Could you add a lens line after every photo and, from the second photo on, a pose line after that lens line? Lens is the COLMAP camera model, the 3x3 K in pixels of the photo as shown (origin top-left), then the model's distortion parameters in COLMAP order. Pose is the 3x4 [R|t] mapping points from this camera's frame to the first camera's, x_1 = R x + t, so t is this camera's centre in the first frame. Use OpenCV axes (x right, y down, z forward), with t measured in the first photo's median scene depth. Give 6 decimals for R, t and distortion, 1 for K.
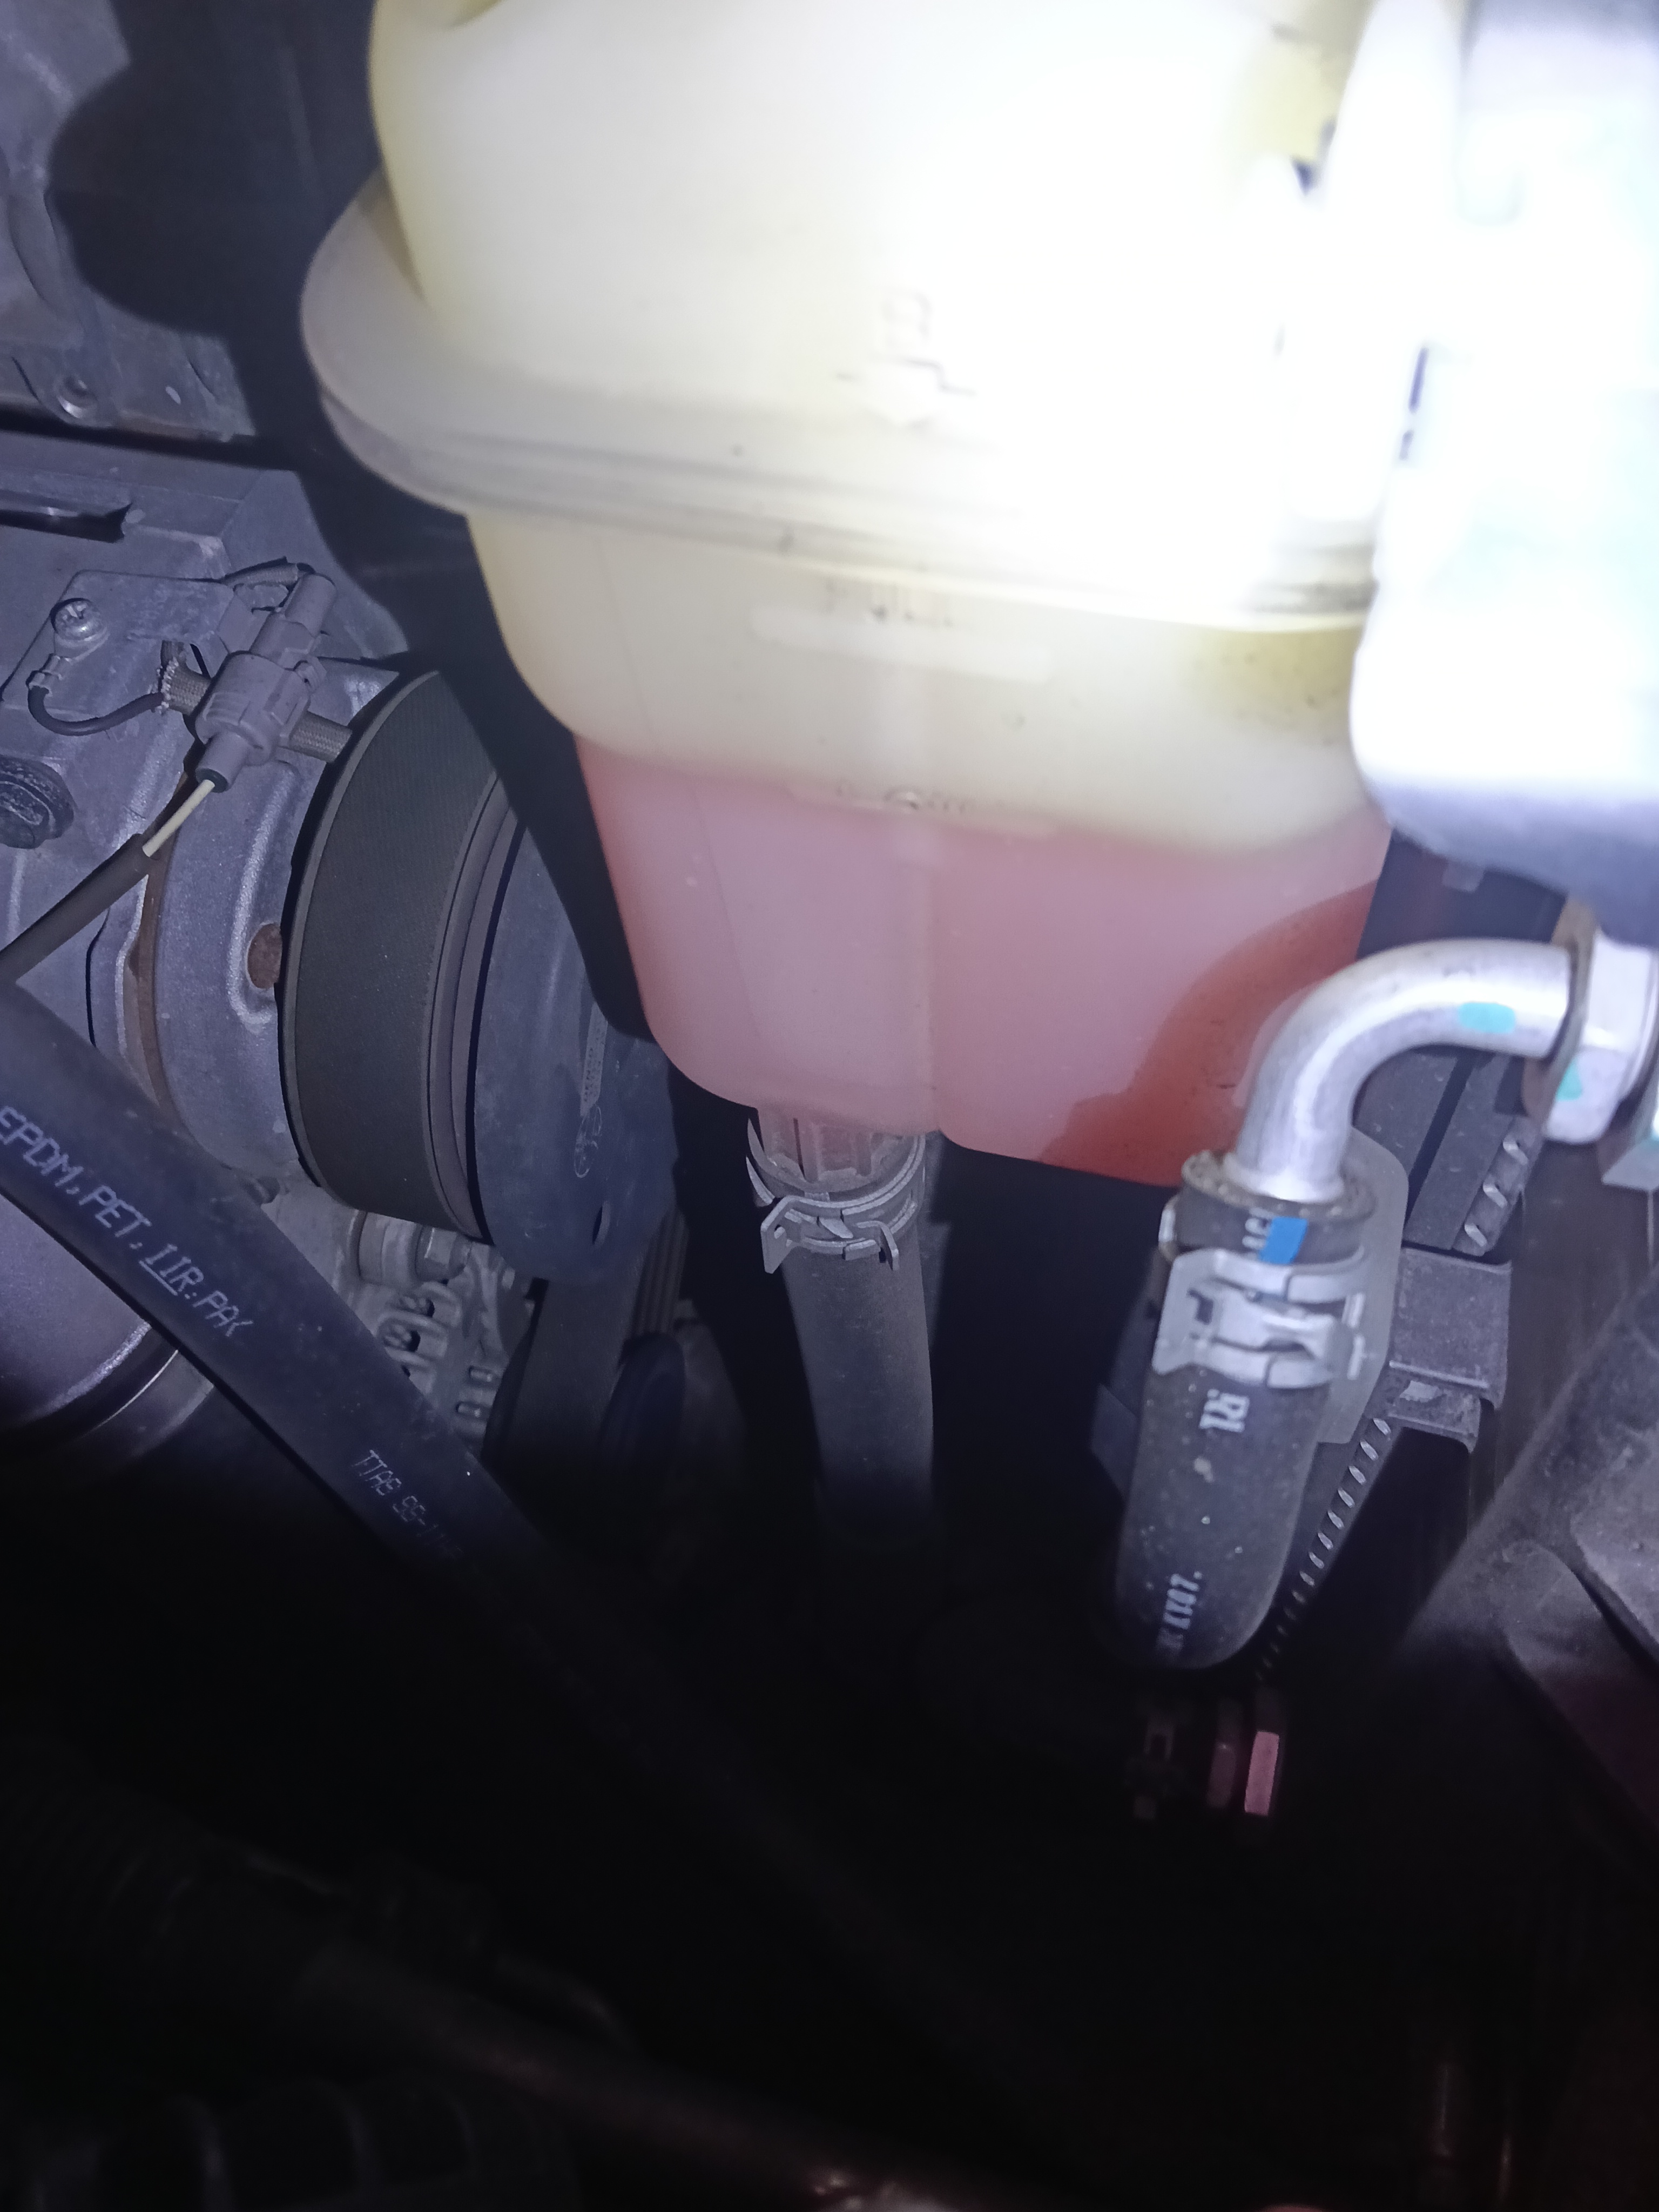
lens RADIAL K [[1819.4, 0, 828.9], [0, 1819.4, 1098.3], [0, 0, 1]] dist [0.077509, -0.212333]
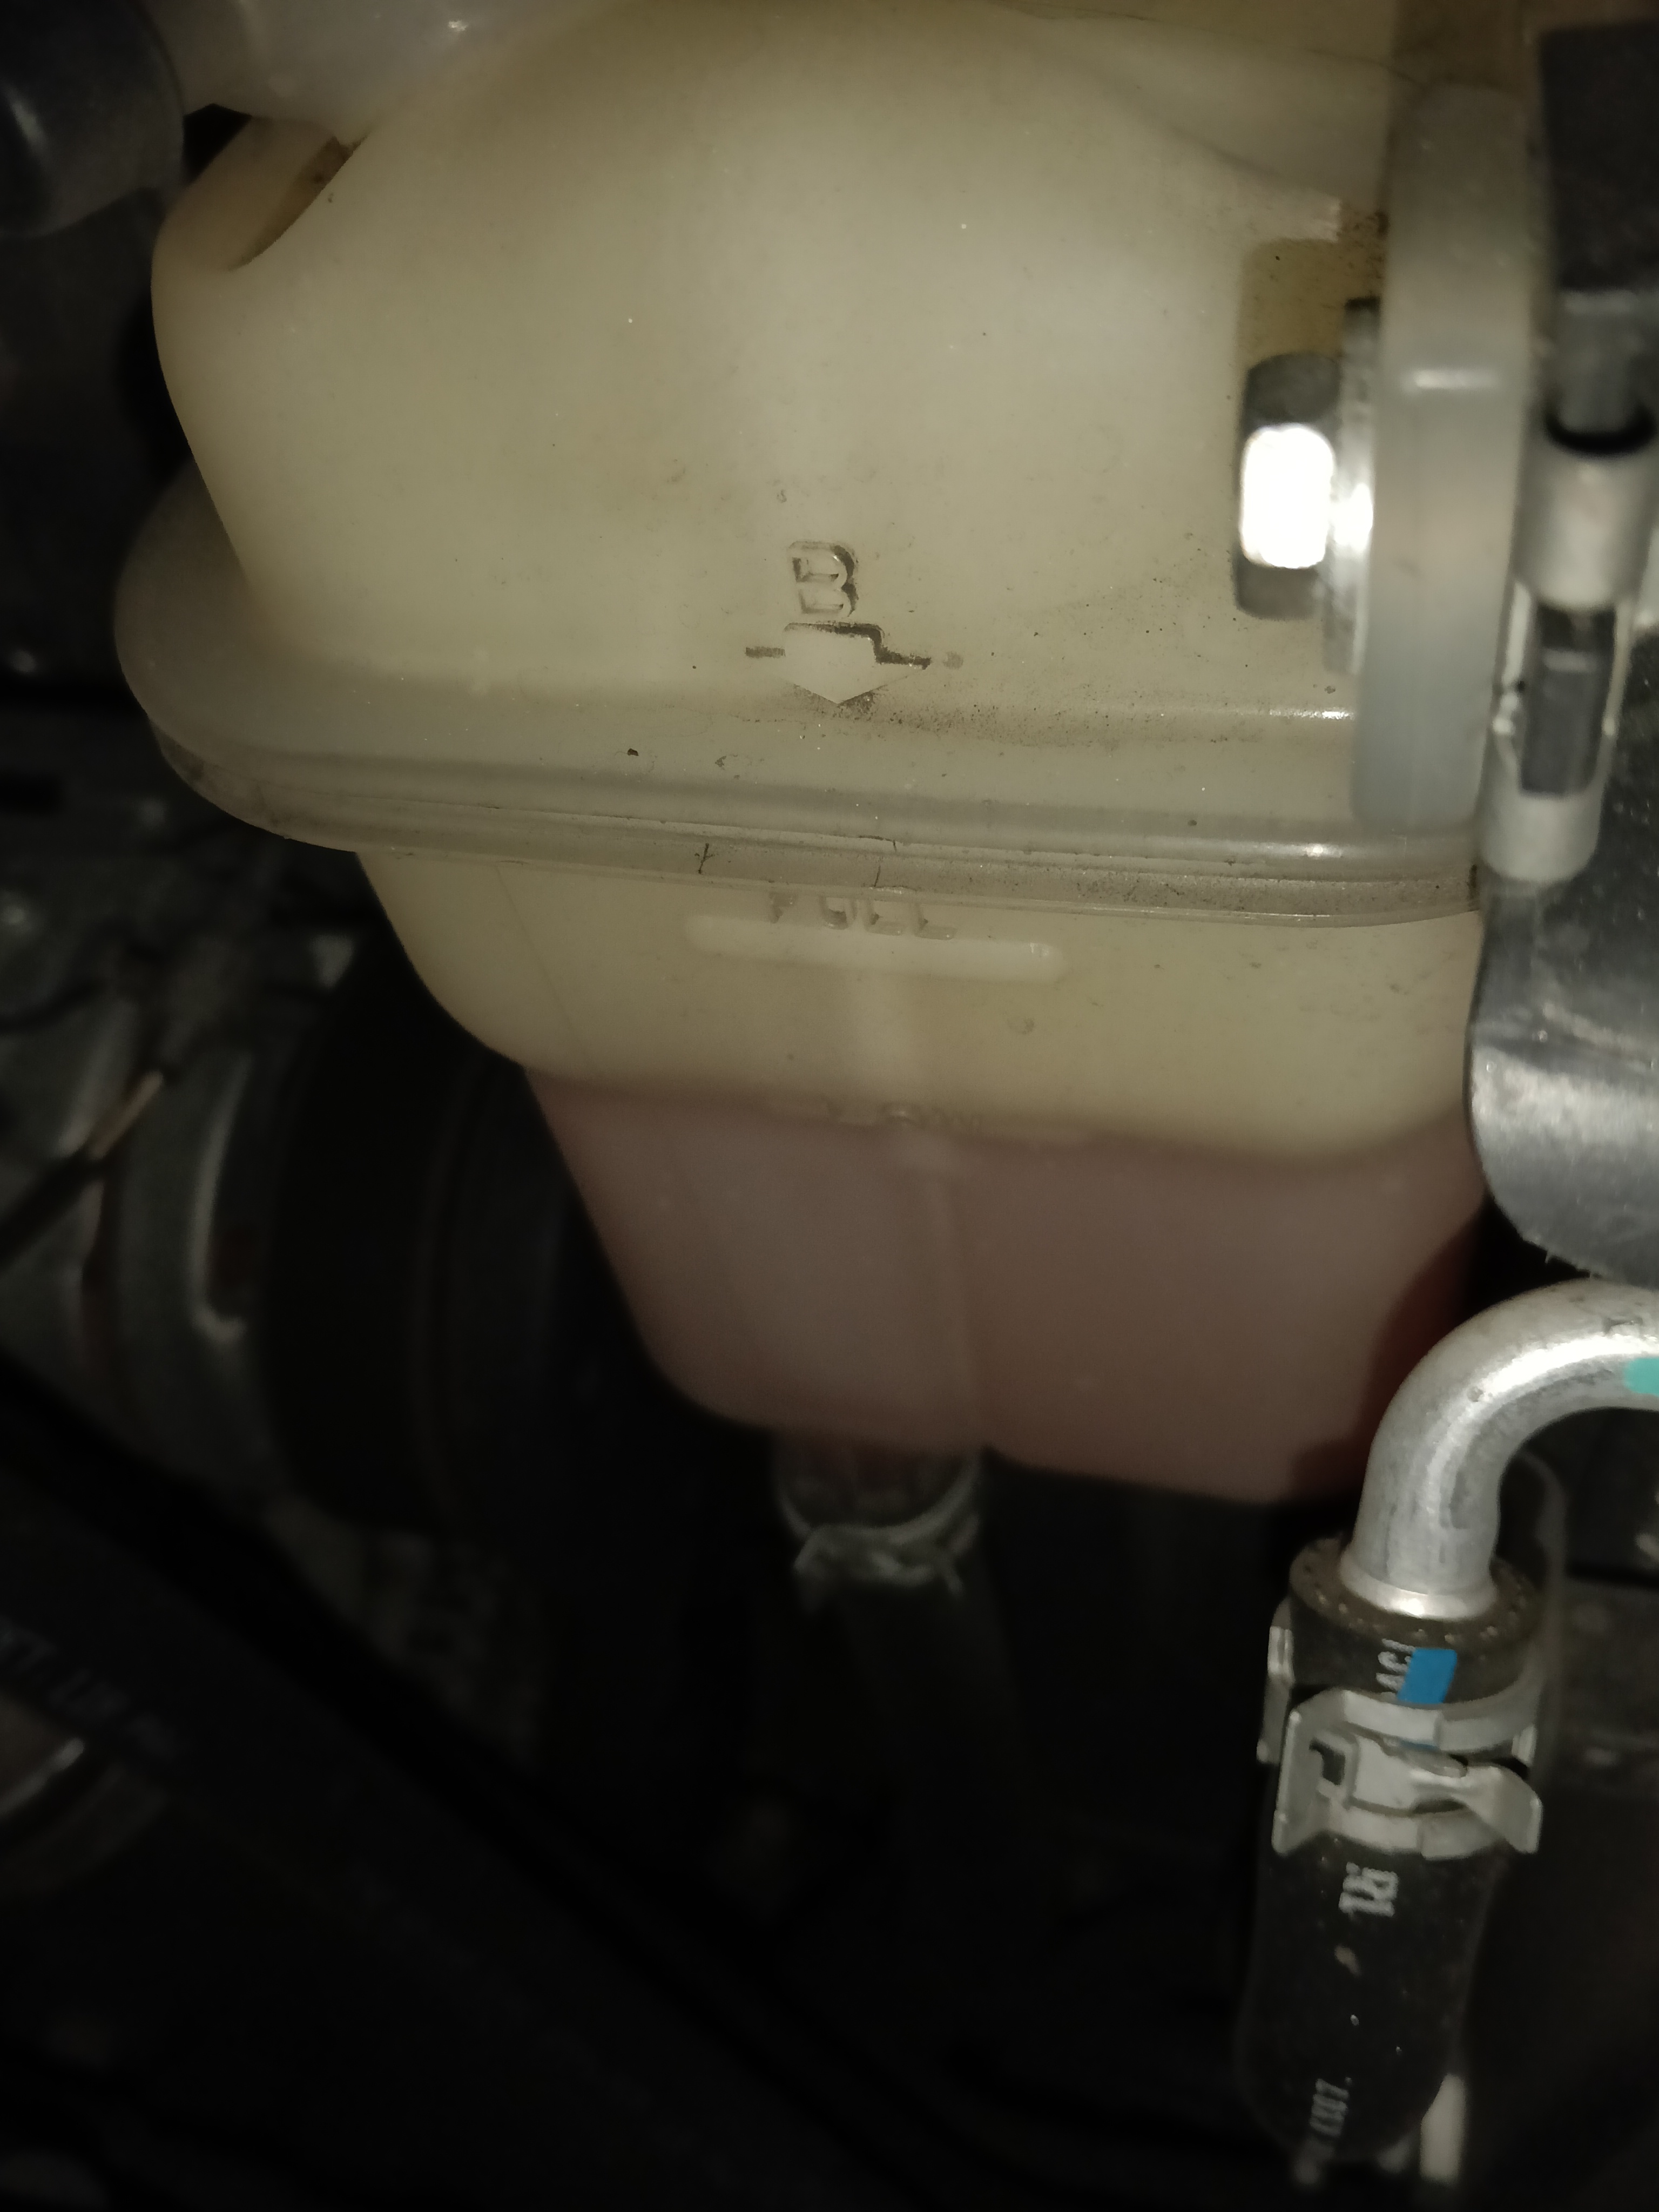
lens RADIAL K [[1890.4, 0, 829.5], [0, 1890.4, 1103.9], [0, 0, 1]] dist [0.062029, -0.239192]
pose [[0.996514, -0.074114, -0.038312, 0.035662], [0.070761, 0.994076, -0.082495, -0.085648], [0.044199, 0.079496, 0.995855, 0.134557]]
